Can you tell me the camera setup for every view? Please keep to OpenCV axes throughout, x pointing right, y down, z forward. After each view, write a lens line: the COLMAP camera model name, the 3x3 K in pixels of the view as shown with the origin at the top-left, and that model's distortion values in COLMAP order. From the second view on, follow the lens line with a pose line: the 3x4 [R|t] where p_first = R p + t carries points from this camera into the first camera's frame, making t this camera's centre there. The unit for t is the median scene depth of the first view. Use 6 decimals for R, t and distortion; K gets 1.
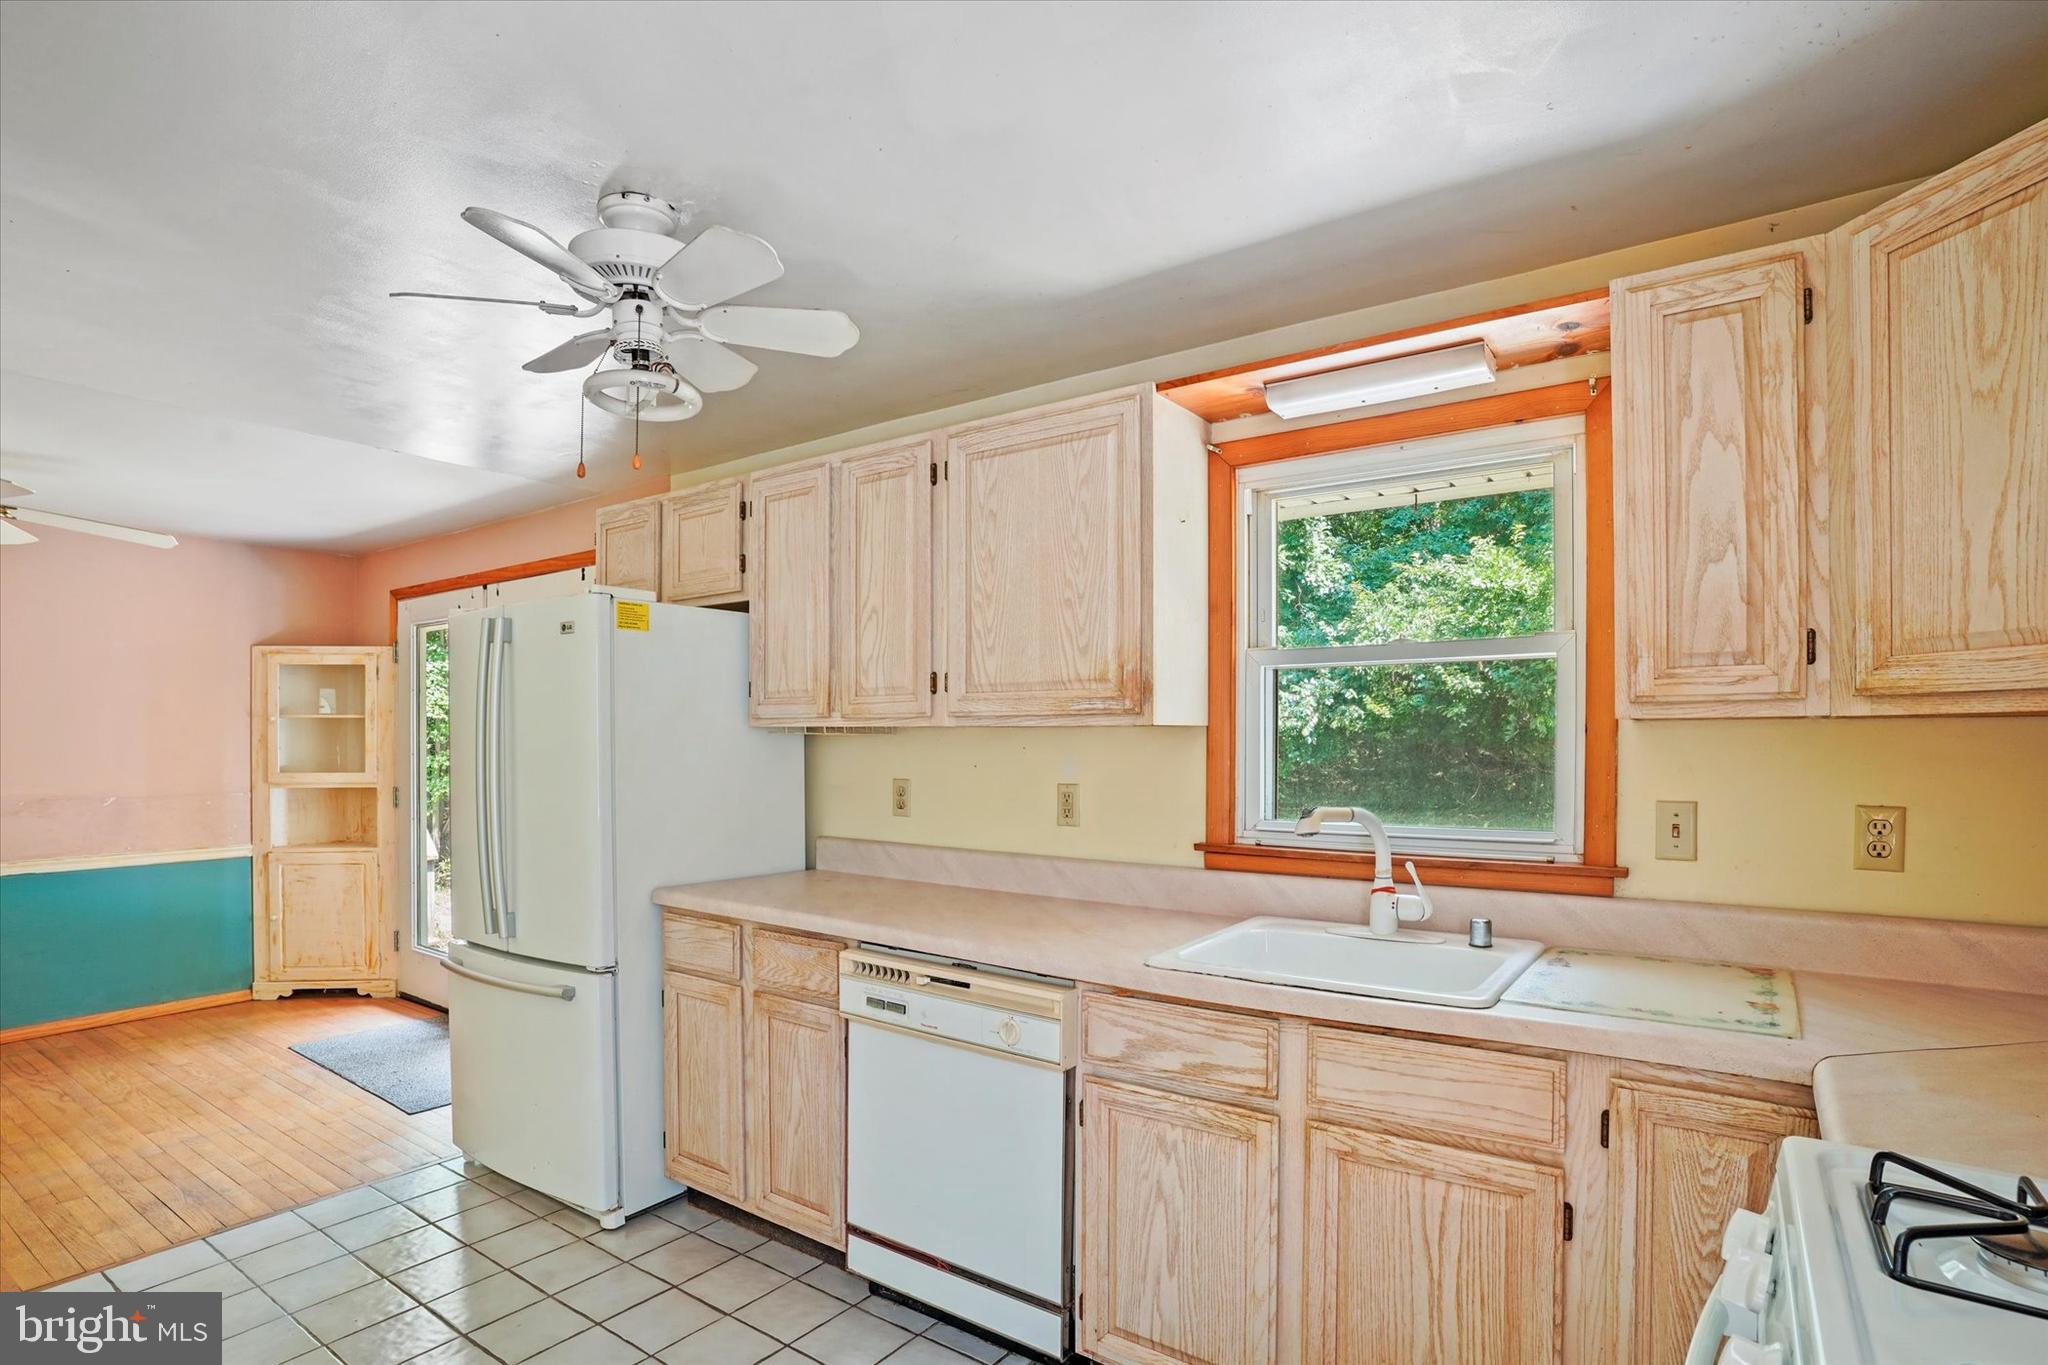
lens RADIAL K [[1020.6, 0, 1018.3], [0, 1020.6, 749.2], [0, 0, 1]] dist [-0.079049, 0.036376]
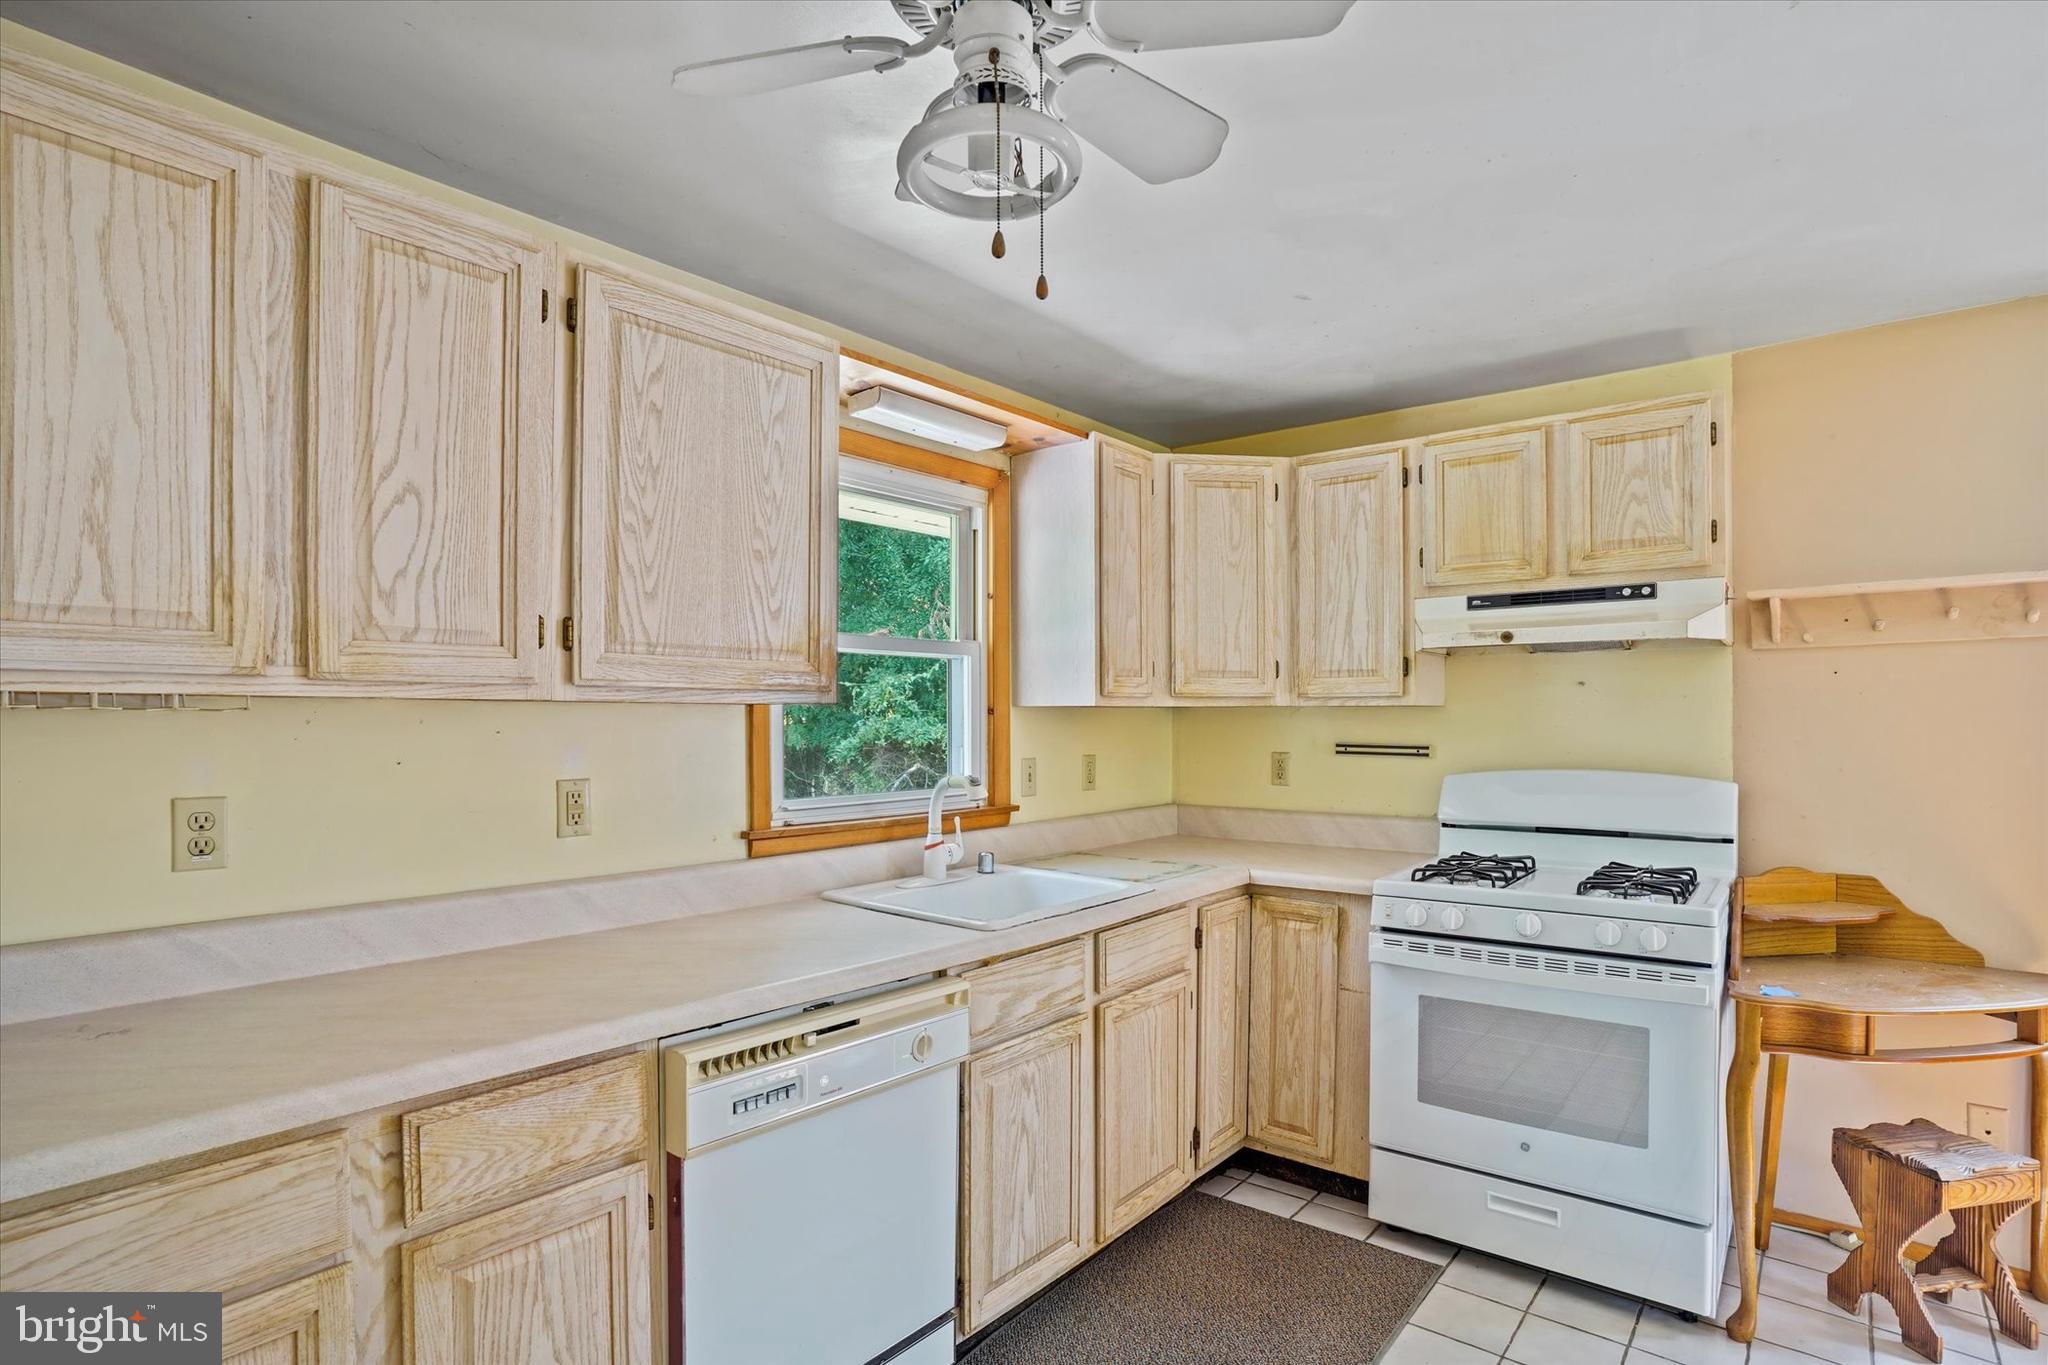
lens RADIAL K [[1020.0, 0, 1032.4], [0, 1020.0, 728.6], [0, 0, 1]] dist [-0.085059, 0.038828]
pose [[0.065789, -0.011784, 0.997764, -0.884323], [0.010085, 0.999887, 0.011144, -0.010554], [-0.997783, 0.009329, 0.065901, 0.838908]]
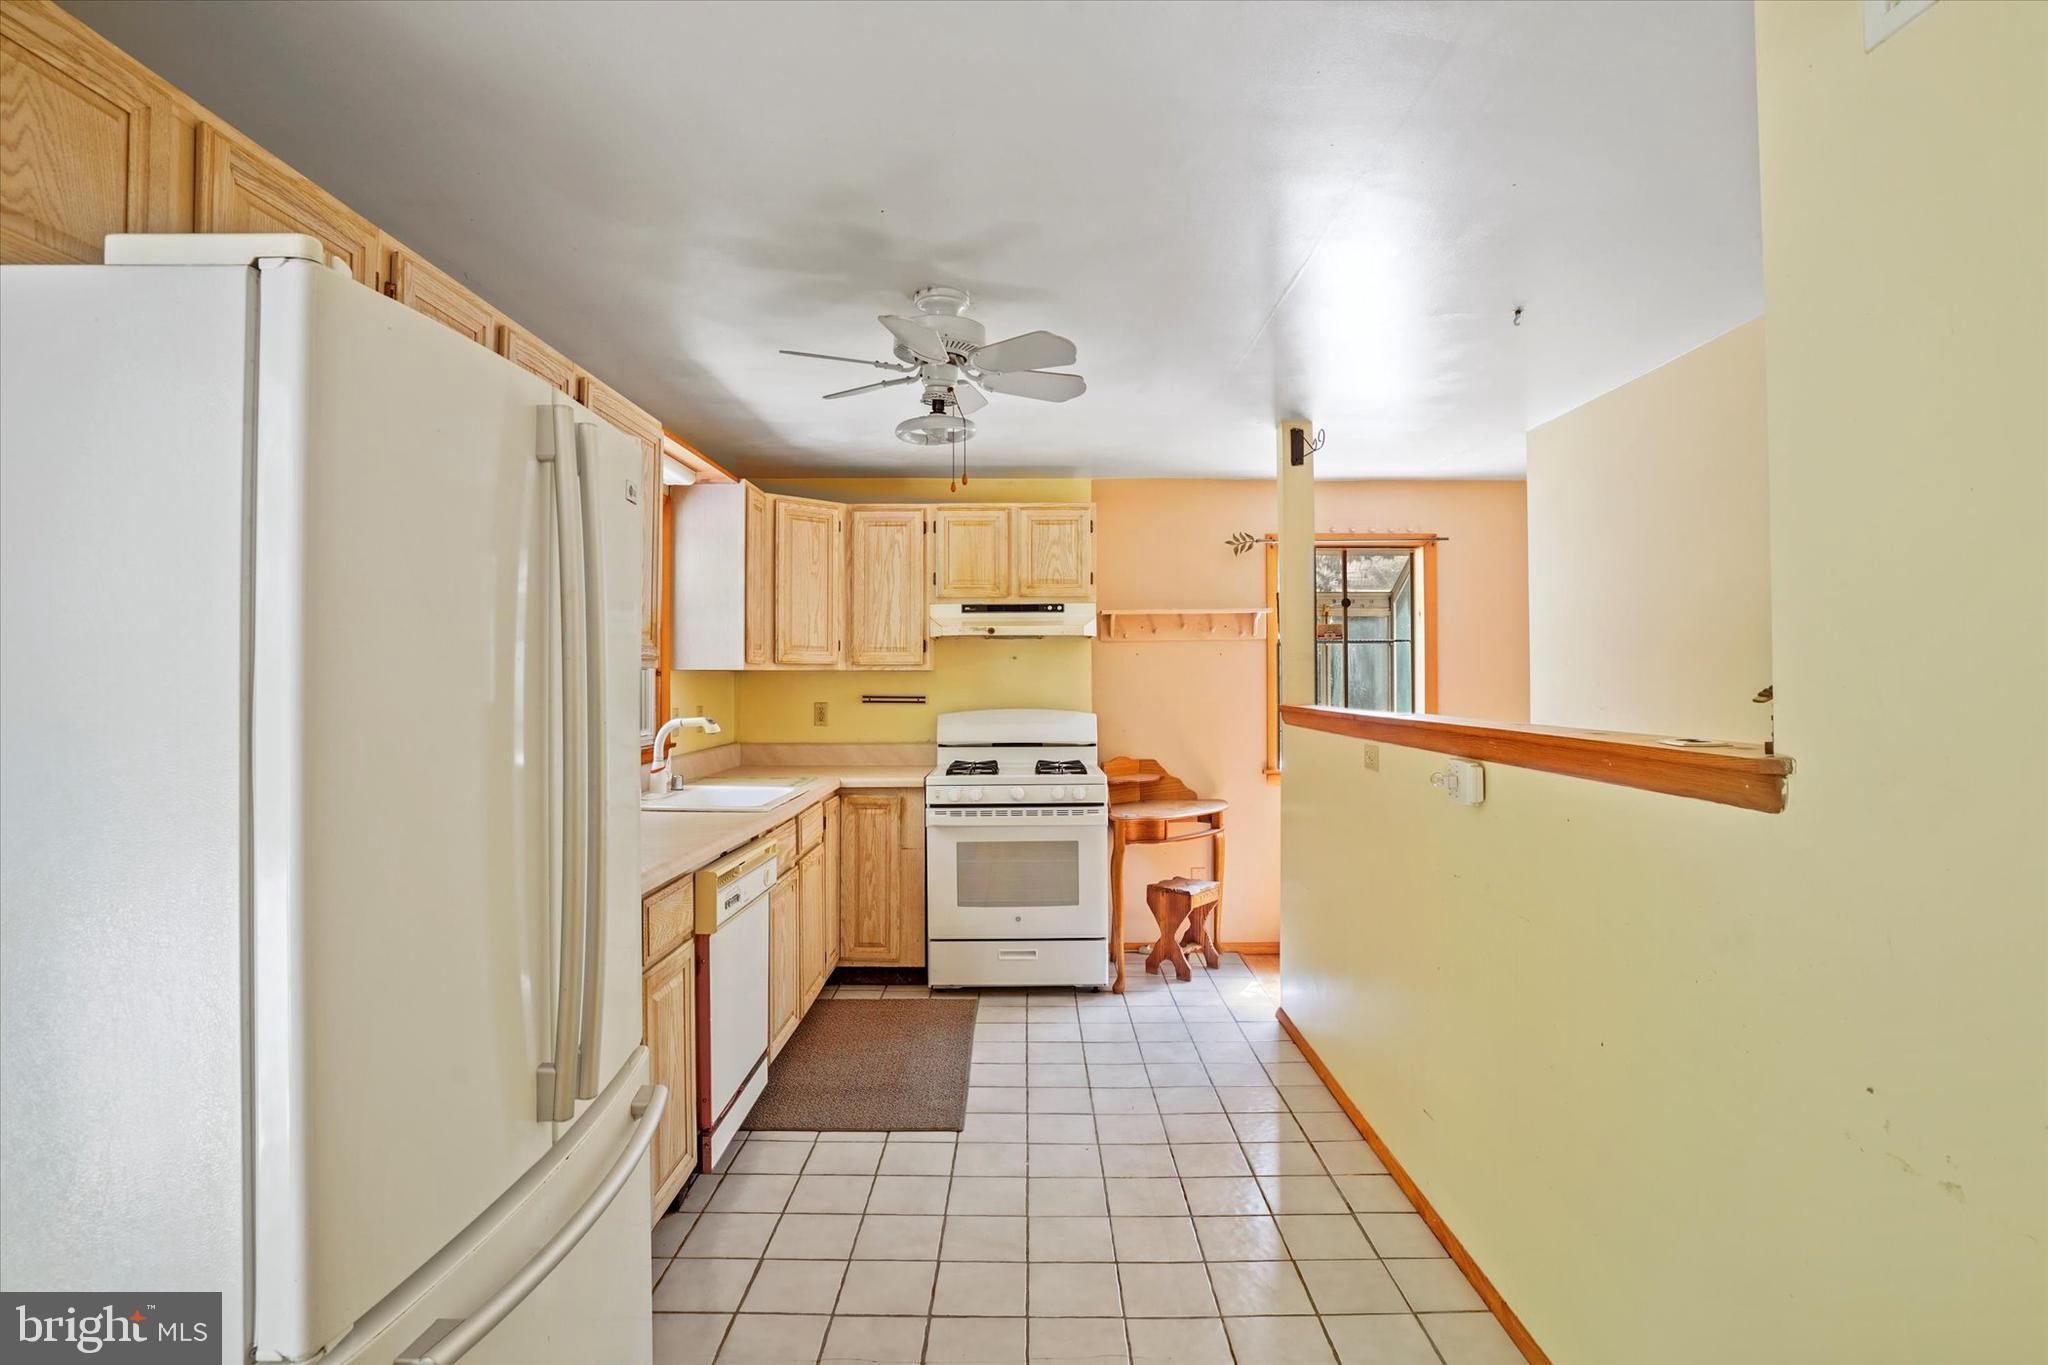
lens RADIAL K [[1011.0, 0, 1026.1], [0, 1011.0, 671.2], [0, 0, 1]] dist [-0.079742, 0.035031]
pose [[-0.576482, 0.006191, 0.817086, -1.413743], [0.008865, 0.999960, -0.001323, -0.015427], [-0.817062, 0.006481, -0.576514, 1.524305]]
